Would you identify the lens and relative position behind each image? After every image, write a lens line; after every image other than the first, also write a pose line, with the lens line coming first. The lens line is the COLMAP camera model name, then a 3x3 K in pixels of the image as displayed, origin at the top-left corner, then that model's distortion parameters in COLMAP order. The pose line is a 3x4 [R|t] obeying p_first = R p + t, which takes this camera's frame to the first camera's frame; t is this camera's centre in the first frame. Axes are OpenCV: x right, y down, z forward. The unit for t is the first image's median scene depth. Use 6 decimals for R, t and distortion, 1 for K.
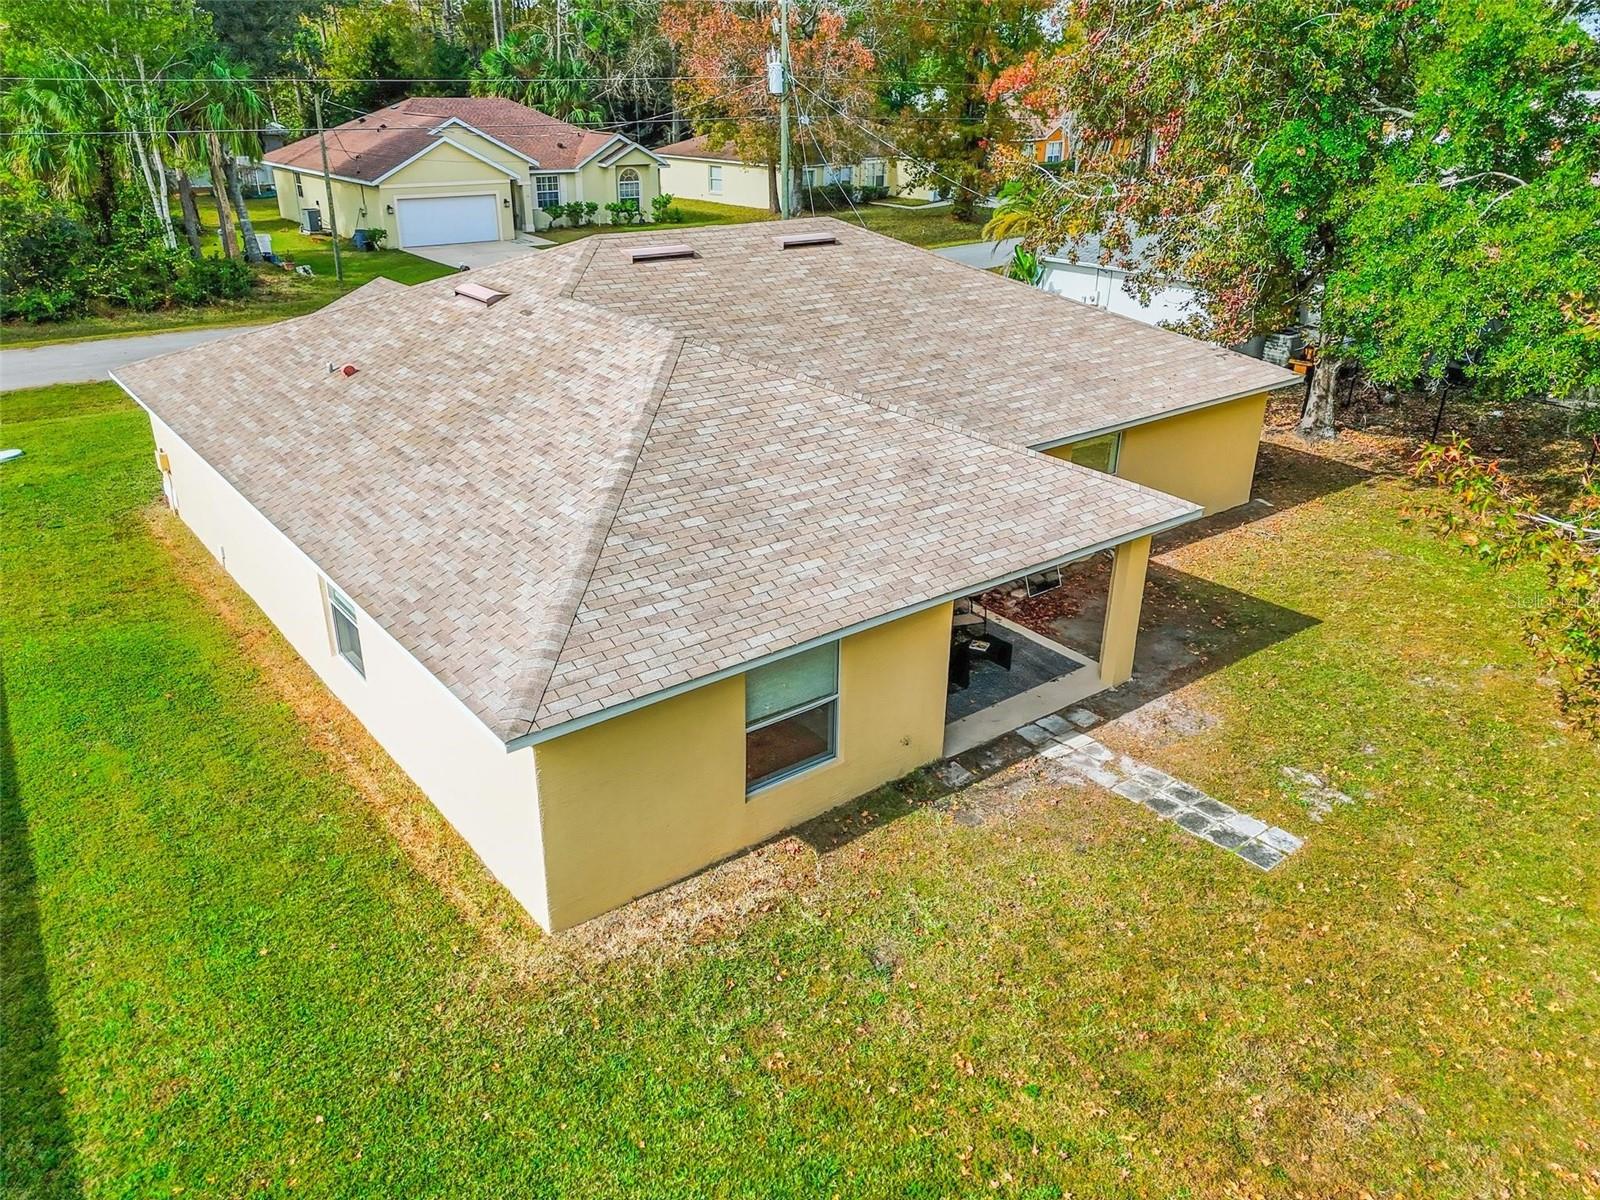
lens RADIAL K [[1174.4, 0, 800.0], [0, 1174.4, 600.0], [0, 0, 1]] dist [0.081590, -0.074767]
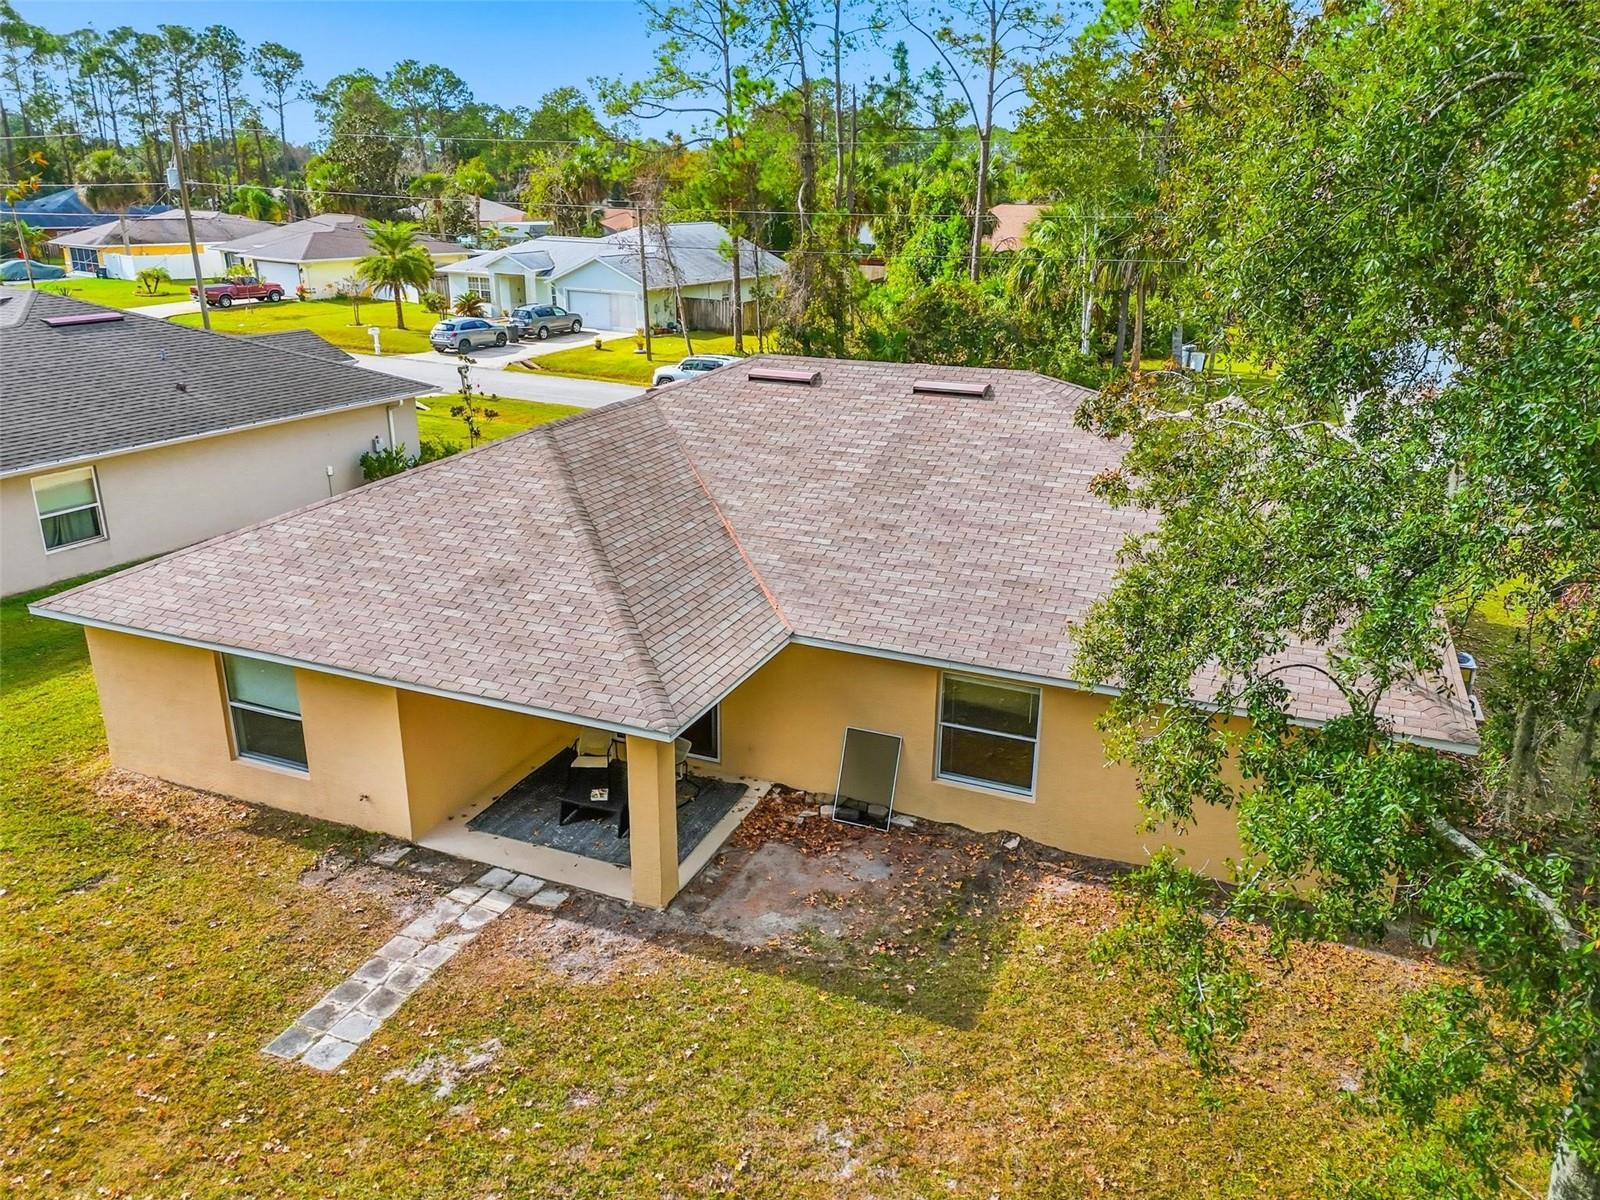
lens RADIAL K [[1174.4, 0, 800.0], [0, 1174.4, 600.0], [0, 0, 1]] dist [0.081590, -0.074767]
pose [[0.489474, 0.288345, -0.822966, 0.258668], [-0.363946, 0.925173, 0.107692, -0.071476], [0.792438, 0.246803, 0.557790, 0.148830]]
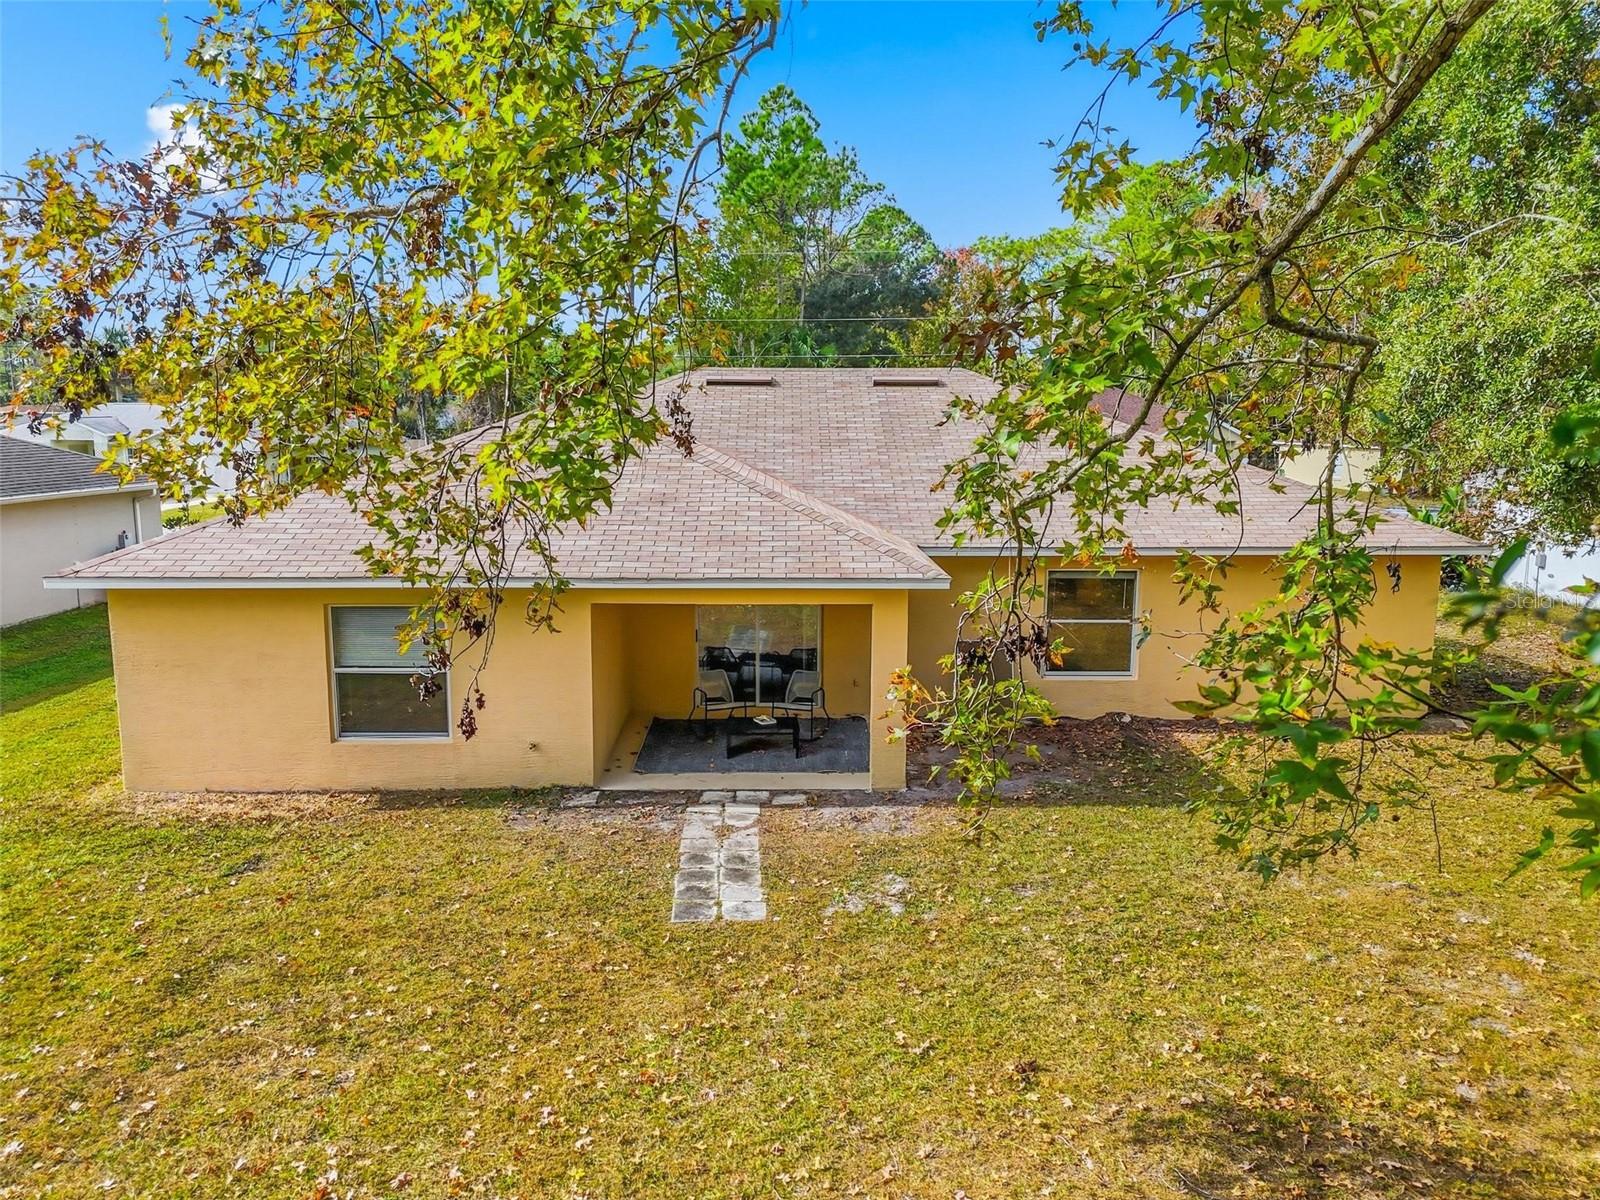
lens RADIAL K [[1174.4, 0, 800.0], [0, 1174.4, 600.0], [0, 0, 1]] dist [0.081590, -0.074767]
pose [[0.799418, 0.087977, -0.594299, 0.189768], [-0.242772, 0.952161, -0.185611, 0.030054], [0.549538, 0.292660, 0.782533, 0.071715]]
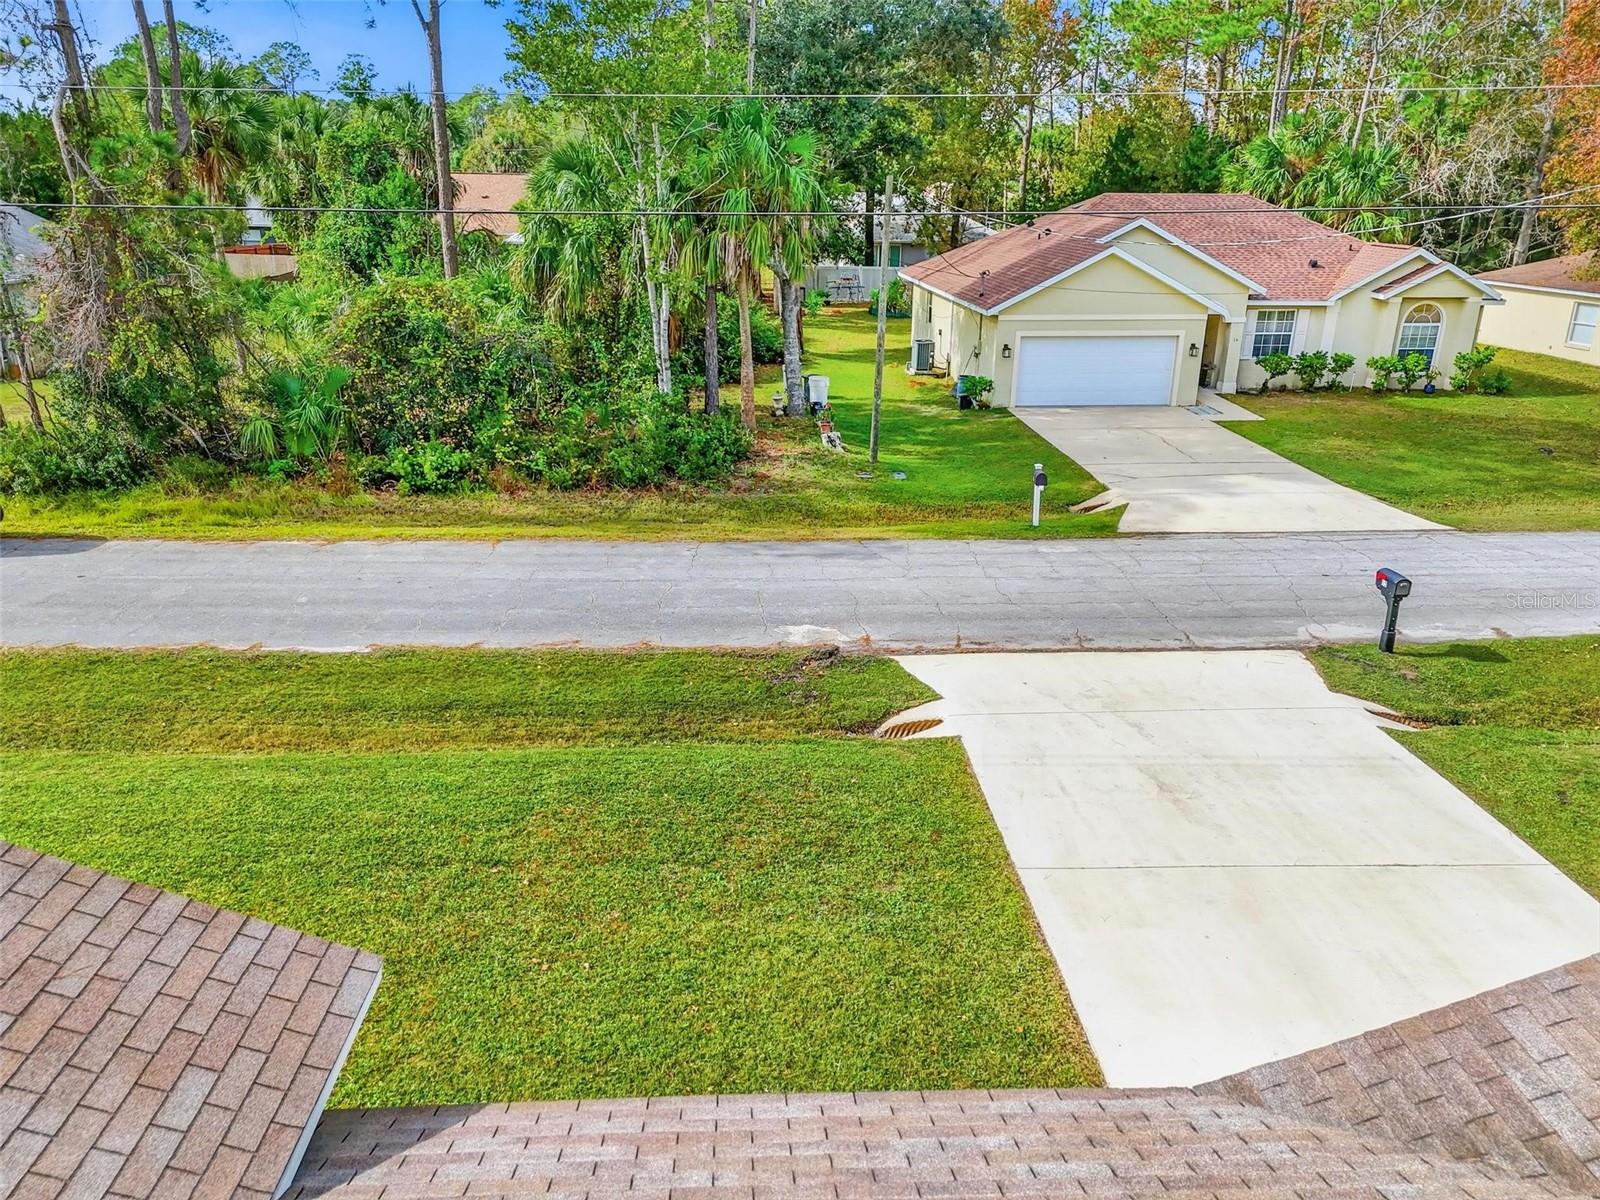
lens RADIAL K [[1174.4, 0, 800.0], [0, 1174.4, 600.0], [0, 0, 1]] dist [0.081590, -0.074767]
pose [[0.818658, 0.192811, -0.540947, -0.048100], [-0.238044, 0.971152, -0.014101, -0.136544], [0.522623, 0.140313, 0.840939, 0.353578]]
